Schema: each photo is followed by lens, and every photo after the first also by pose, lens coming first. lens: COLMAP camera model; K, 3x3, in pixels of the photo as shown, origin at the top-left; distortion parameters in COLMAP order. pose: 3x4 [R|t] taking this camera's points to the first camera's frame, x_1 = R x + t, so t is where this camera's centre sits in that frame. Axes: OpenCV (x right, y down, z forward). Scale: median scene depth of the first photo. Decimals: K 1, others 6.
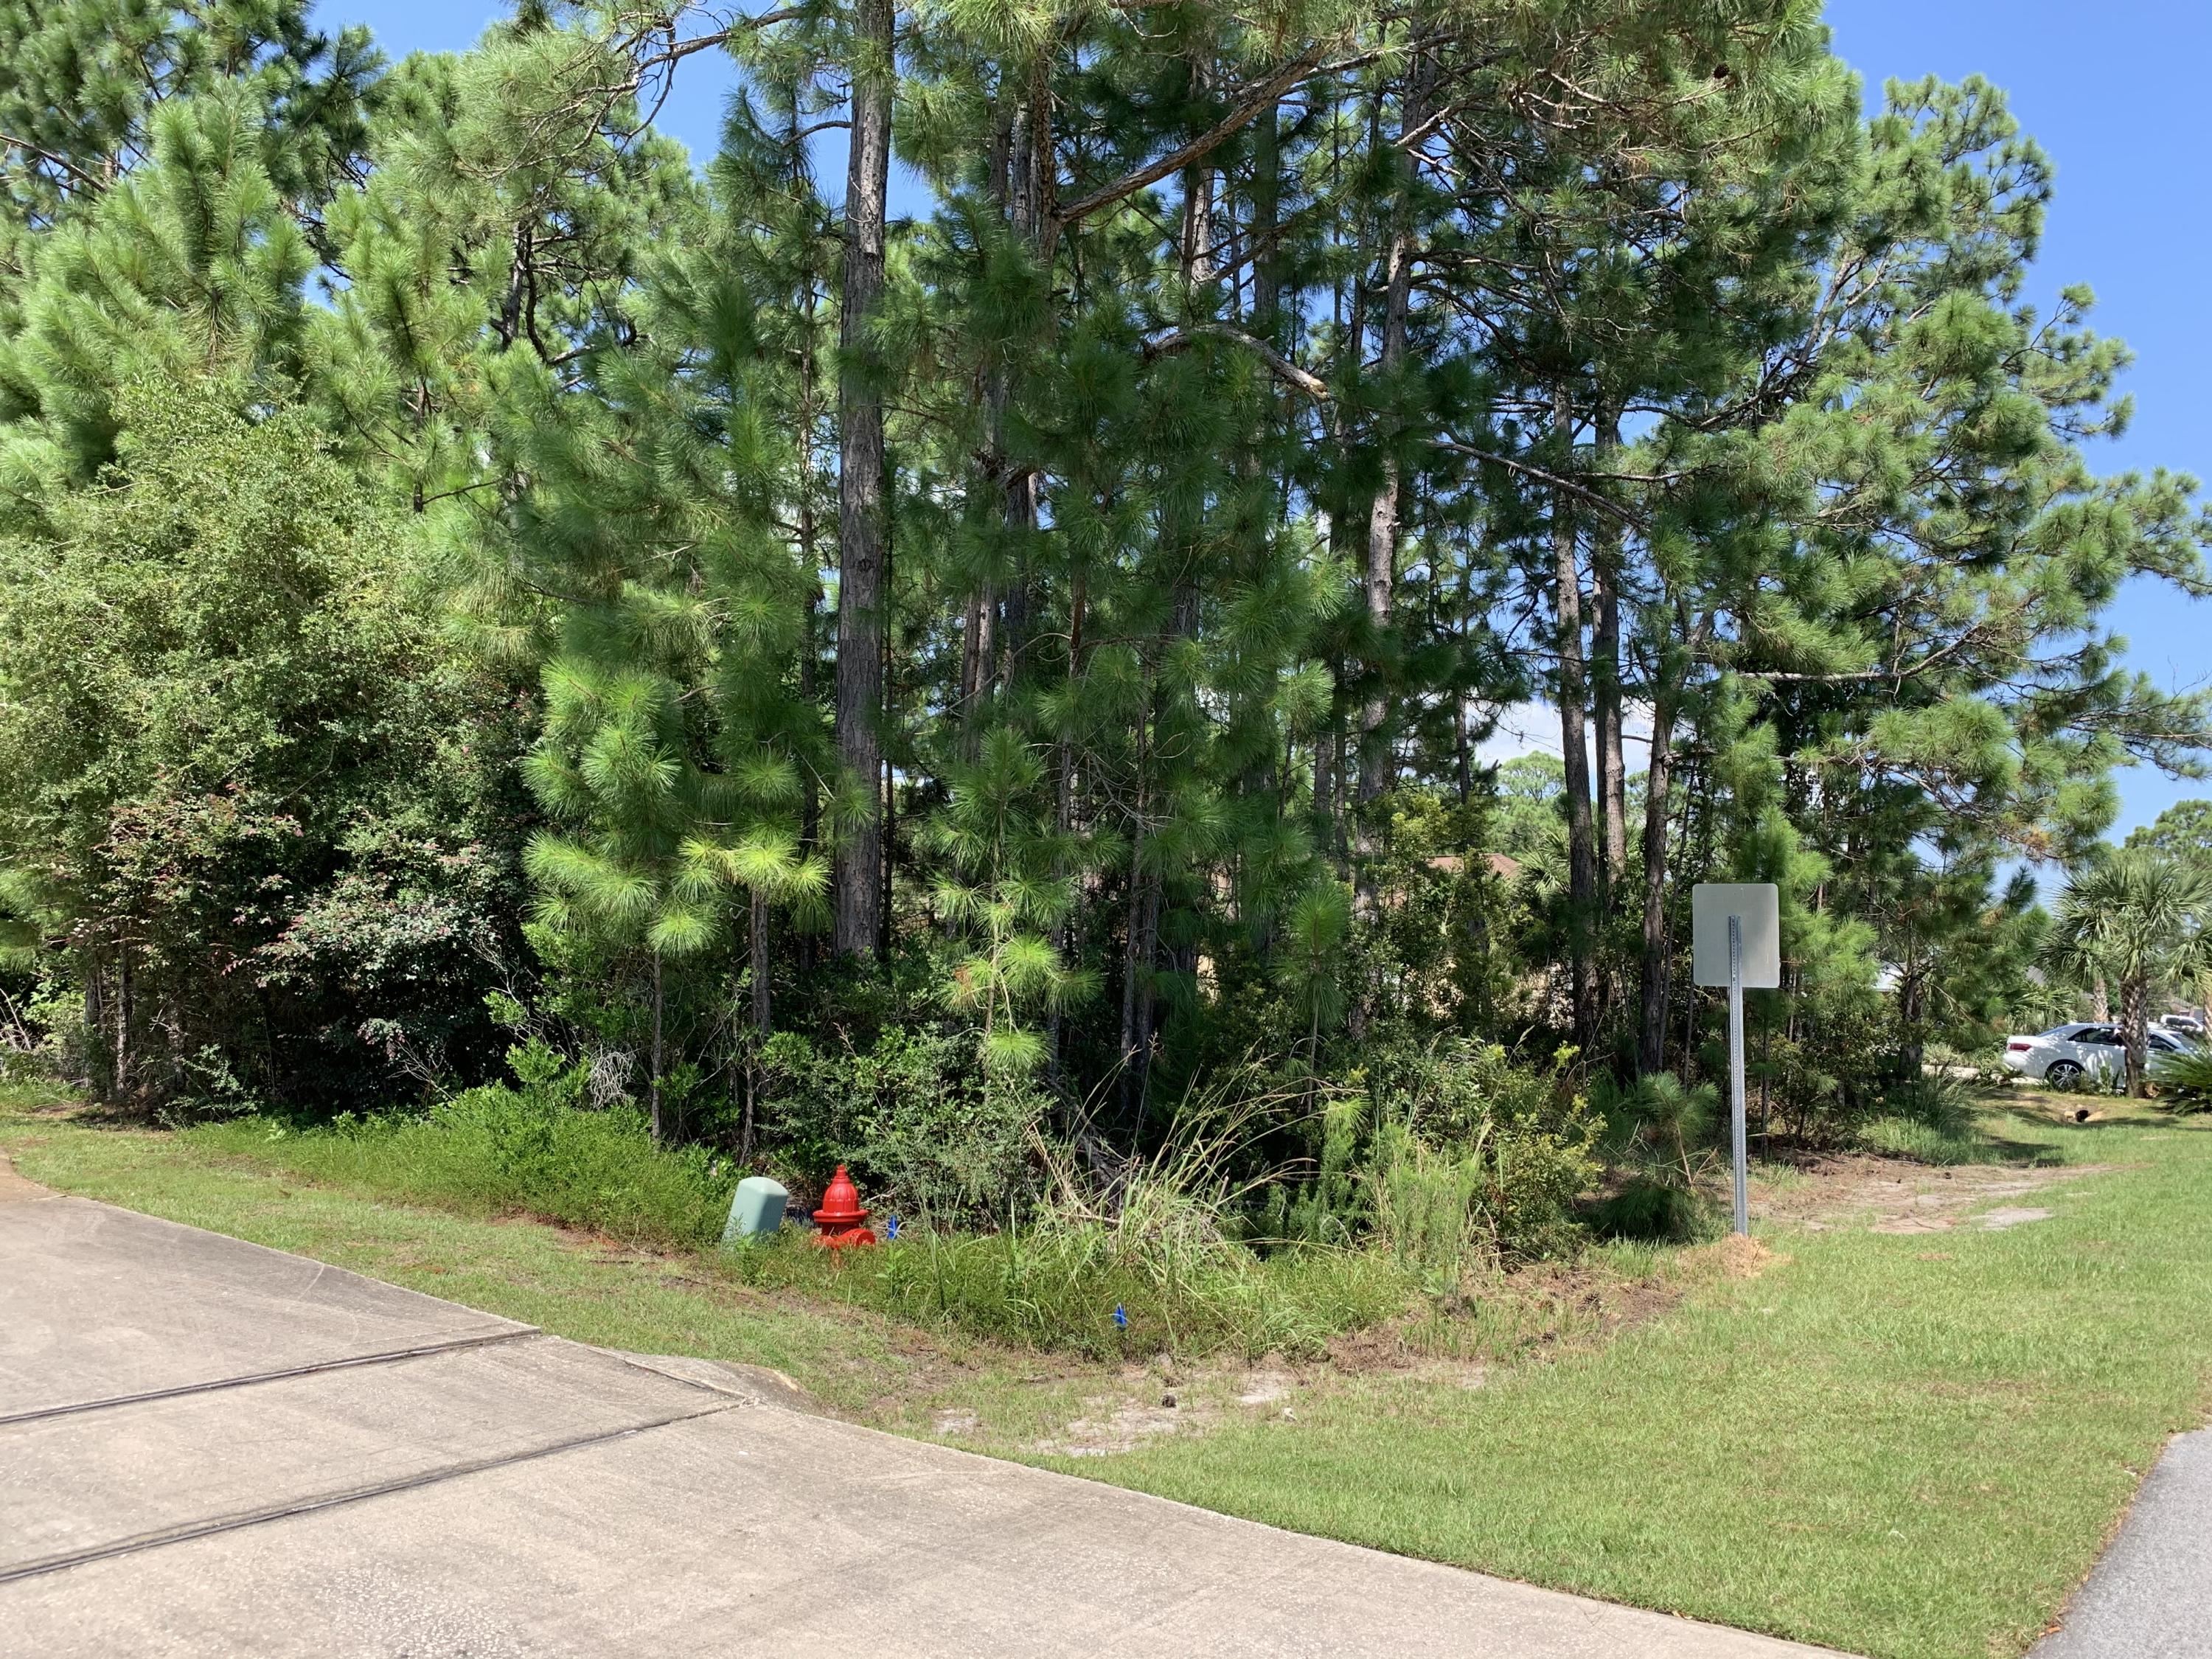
lens RADIAL K [[1648.1, 0, 1106.0], [0, 1648.1, 829.5], [0, 0, 1]] dist [-0.005833, -0.001127]
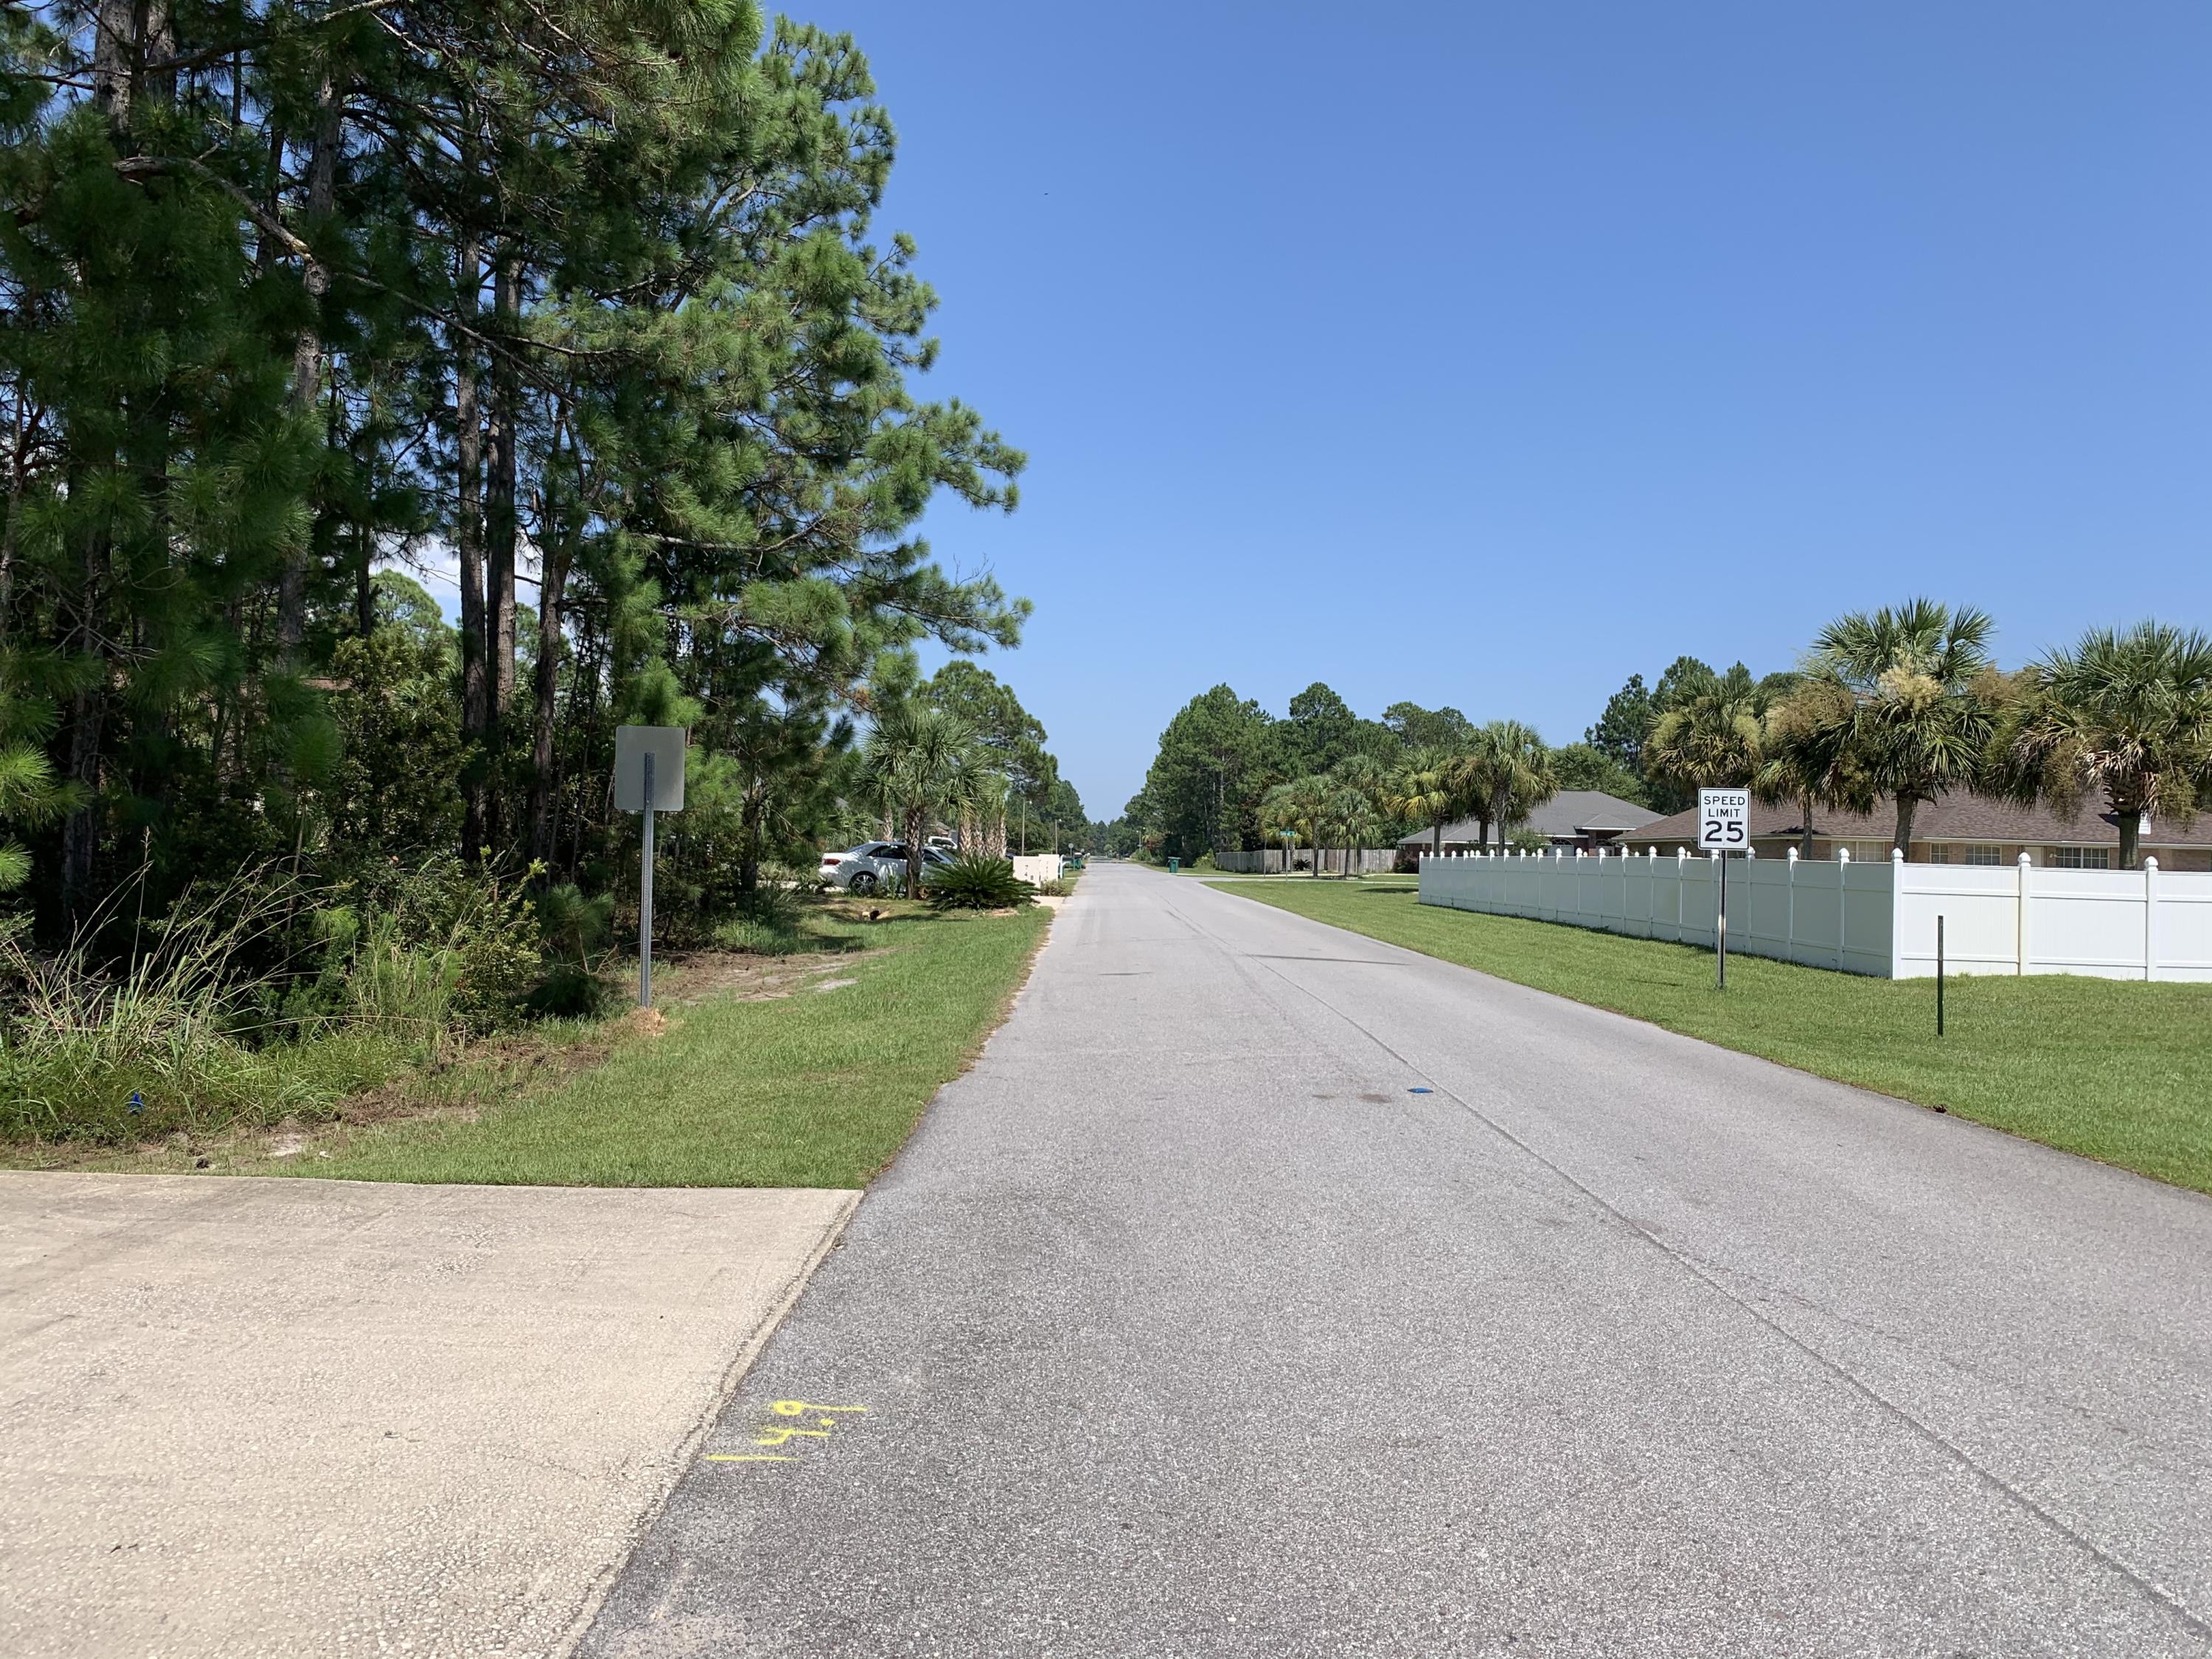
lens RADIAL K [[1648.1, 0, 1106.0], [0, 1648.1, 829.5], [0, 0, 1]] dist [-0.005833, -0.001127]
pose [[0.780163, -0.003630, 0.625566, -0.067955], [-0.062426, 0.994540, 0.083624, -0.007971], [-0.622454, -0.104292, 0.775677, -0.095664]]
